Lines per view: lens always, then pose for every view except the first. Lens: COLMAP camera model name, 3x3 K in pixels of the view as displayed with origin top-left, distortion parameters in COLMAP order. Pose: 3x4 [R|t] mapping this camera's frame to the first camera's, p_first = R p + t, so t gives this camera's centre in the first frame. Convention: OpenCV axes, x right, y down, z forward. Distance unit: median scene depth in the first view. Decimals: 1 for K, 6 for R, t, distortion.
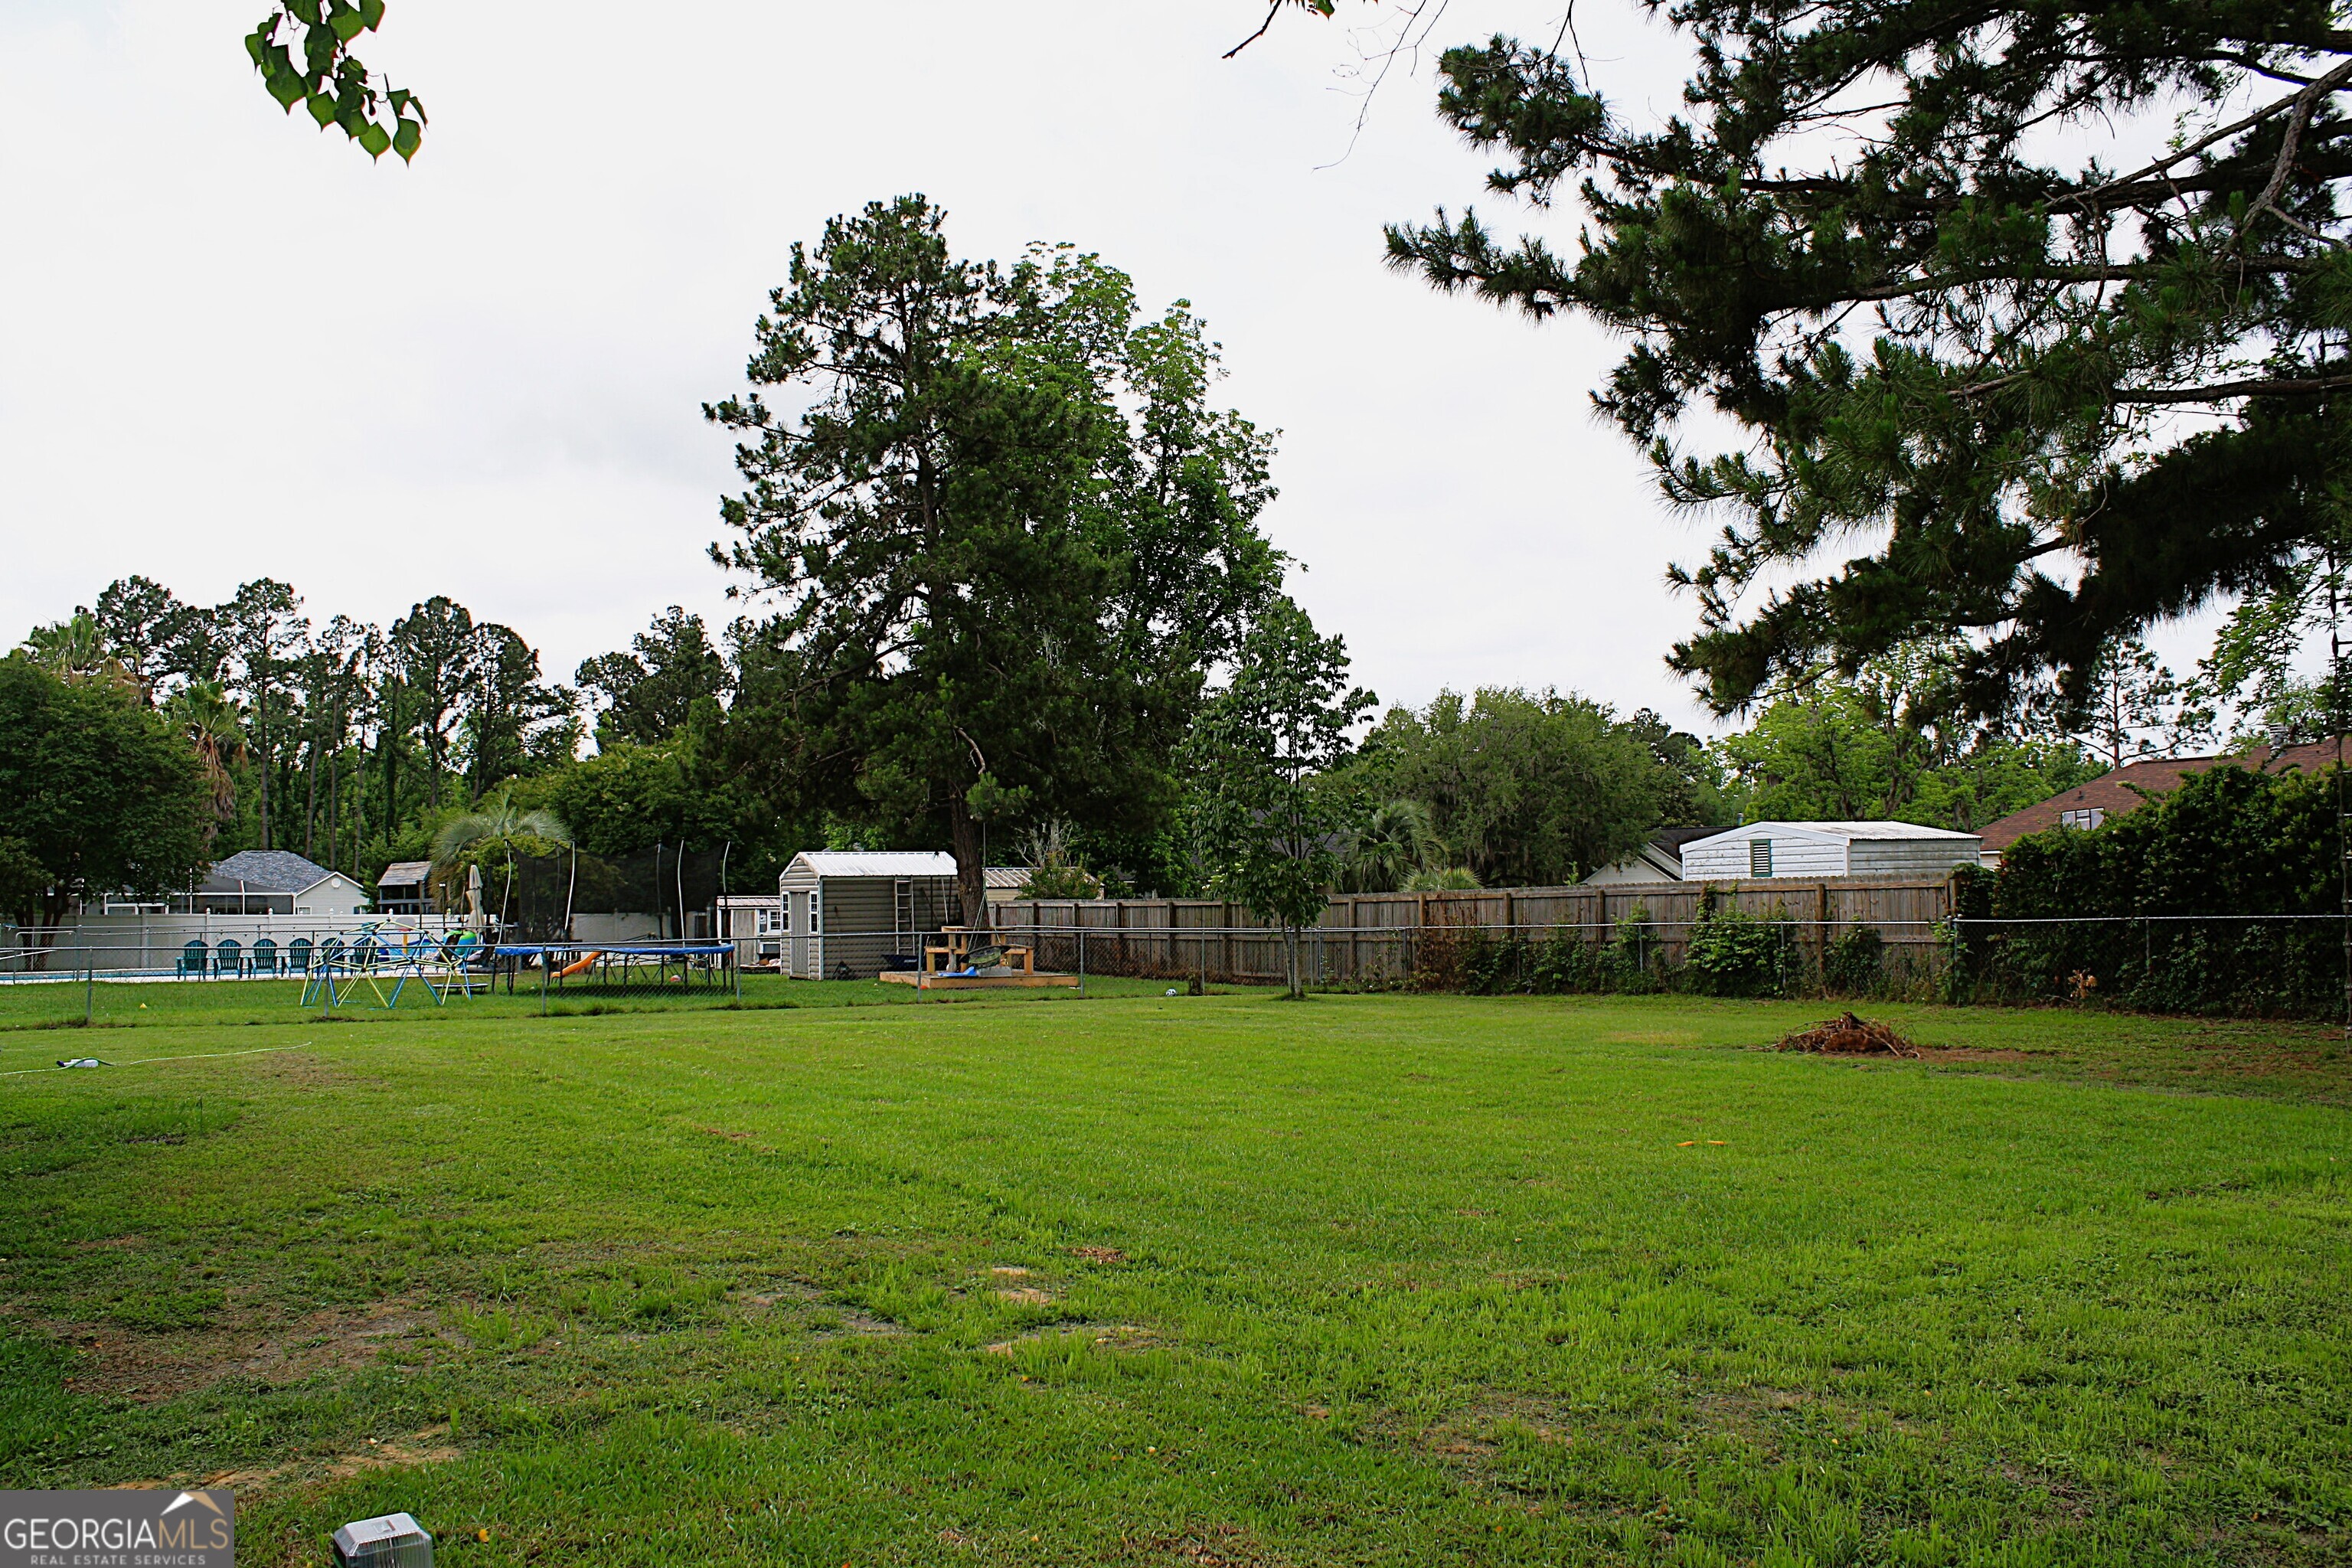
lens RADIAL K [[1997.6, 0, 1183.9], [0, 1997.6, 775.6], [0, 0, 1]] dist [-0.171538, 0.165658]
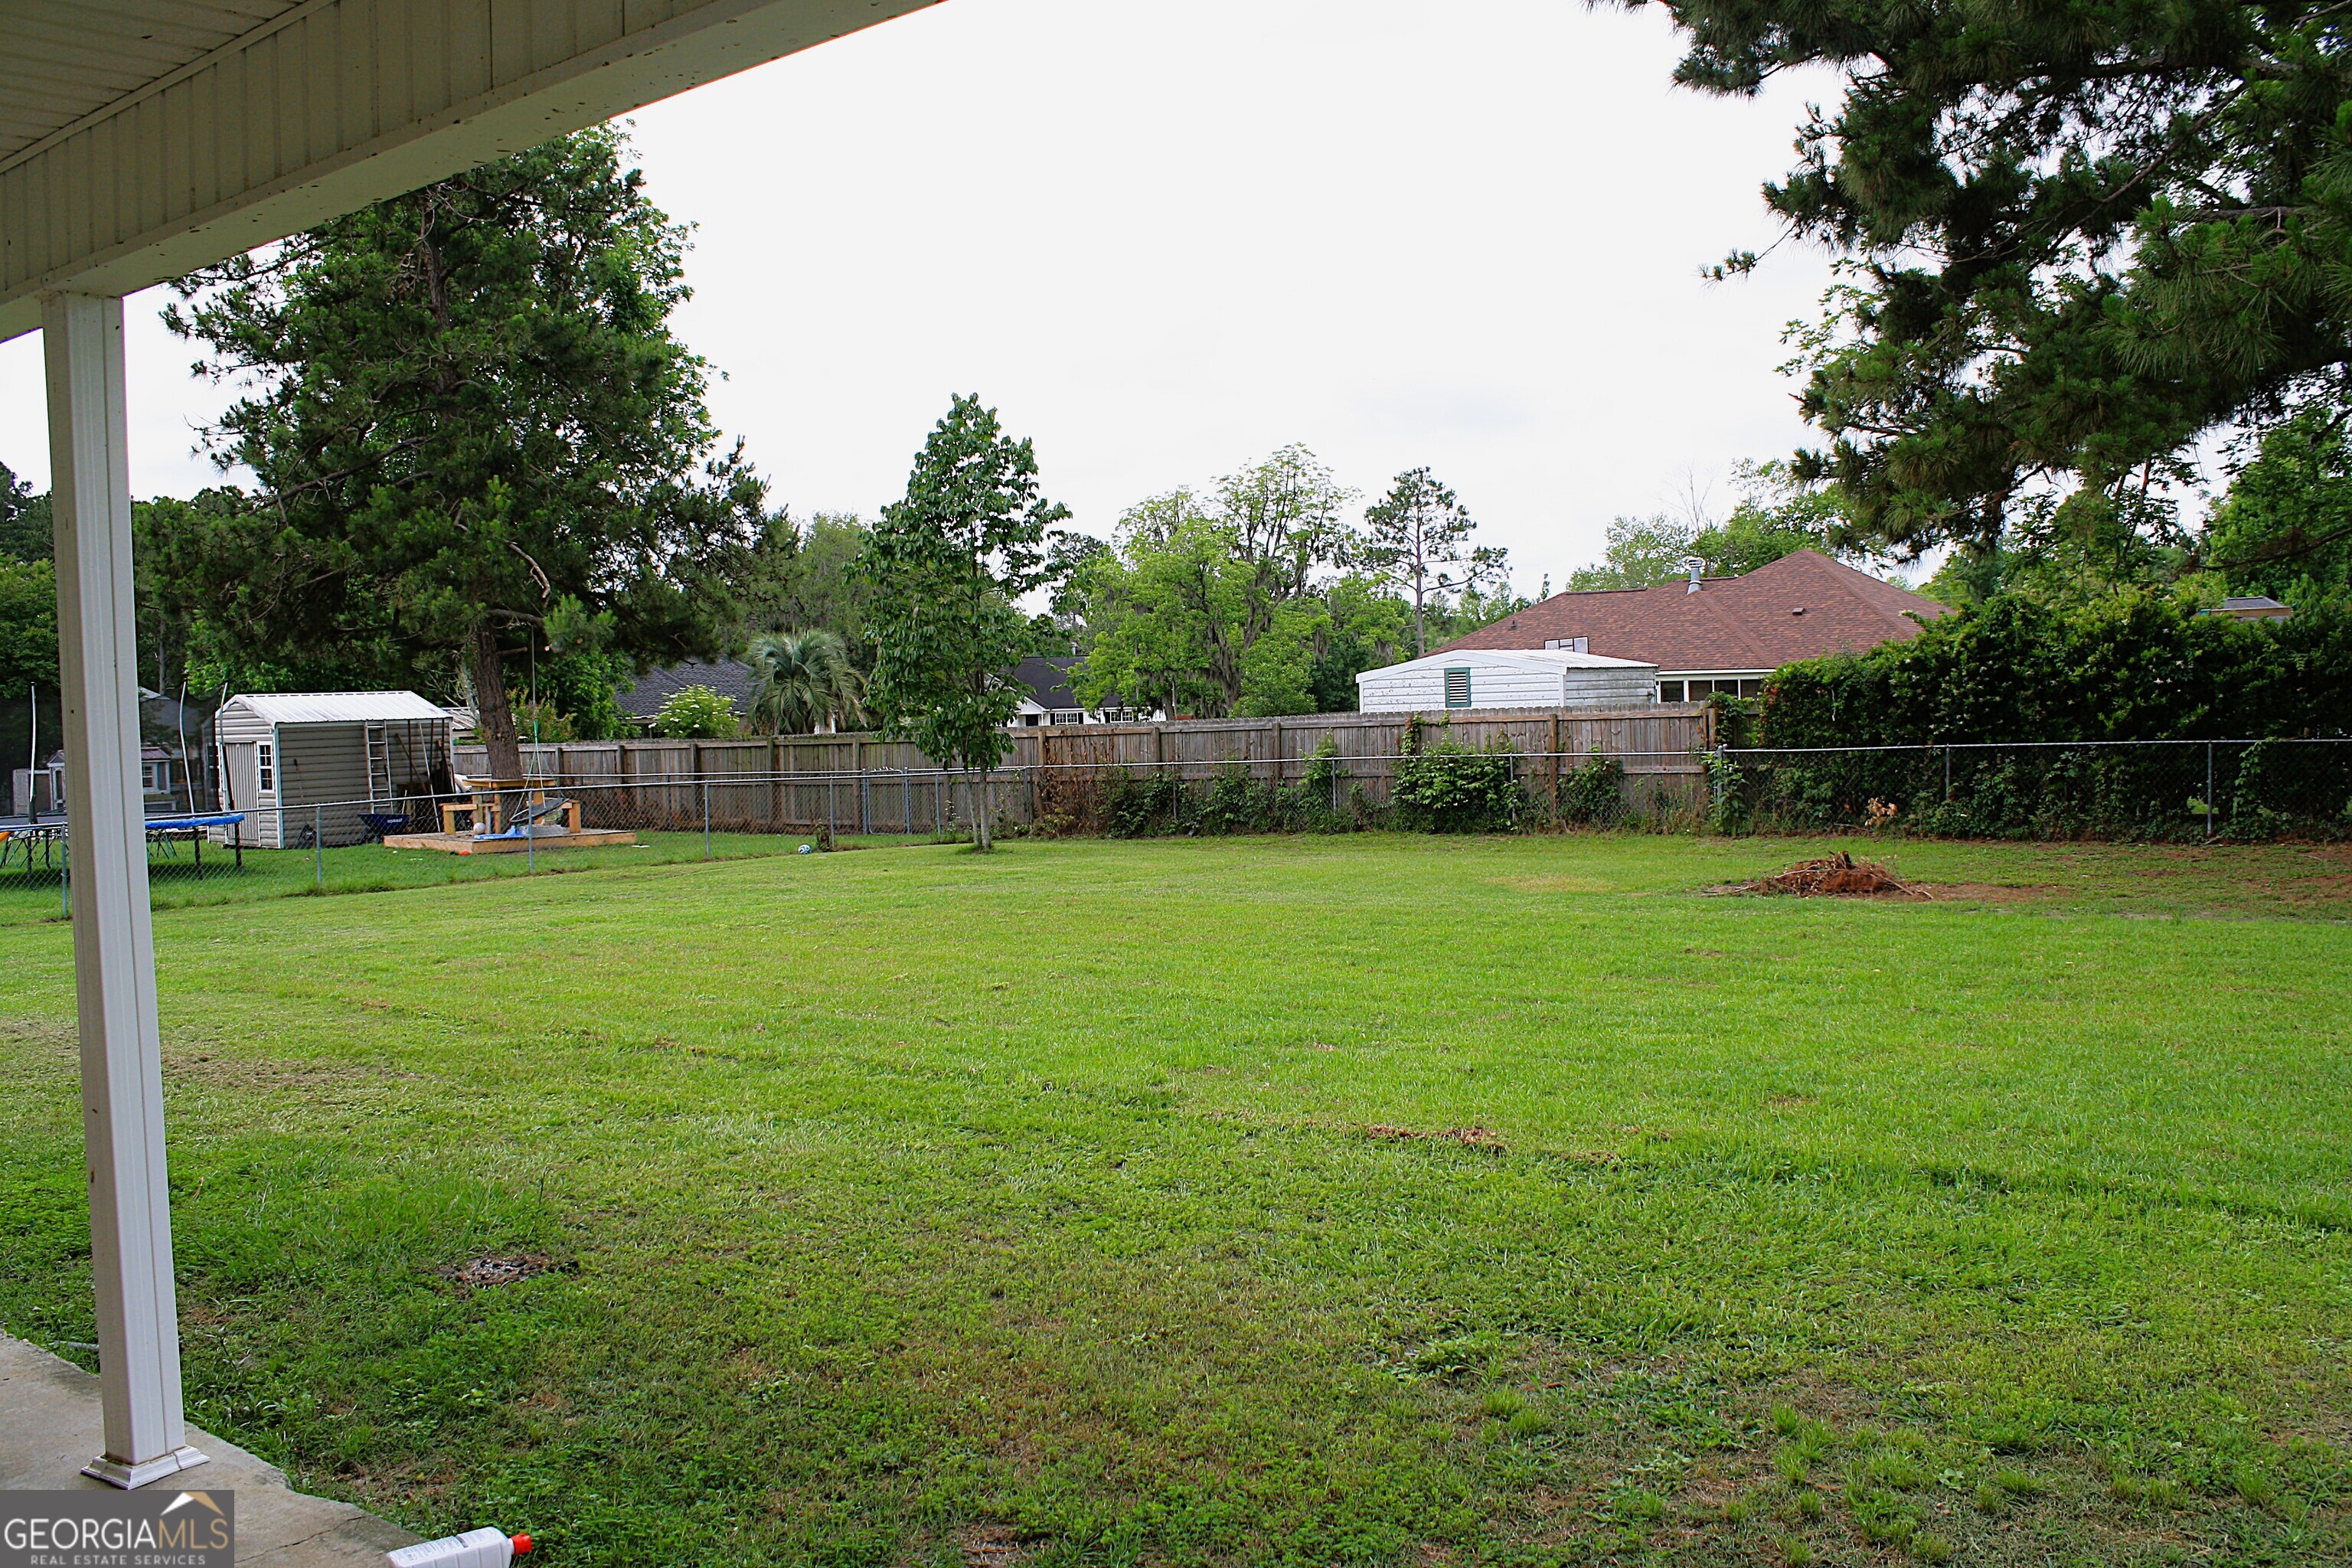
lens RADIAL K [[1990.7, 0, 1179.6], [0, 1990.7, 776.2], [0, 0, 1]] dist [-0.170911, 0.171185]
pose [[0.925696, -0.027714, 0.377251, -0.190167], [-0.004674, 0.996398, 0.084668, 0.003732], [-0.378239, -0.080140, 0.922232, 0.153102]]
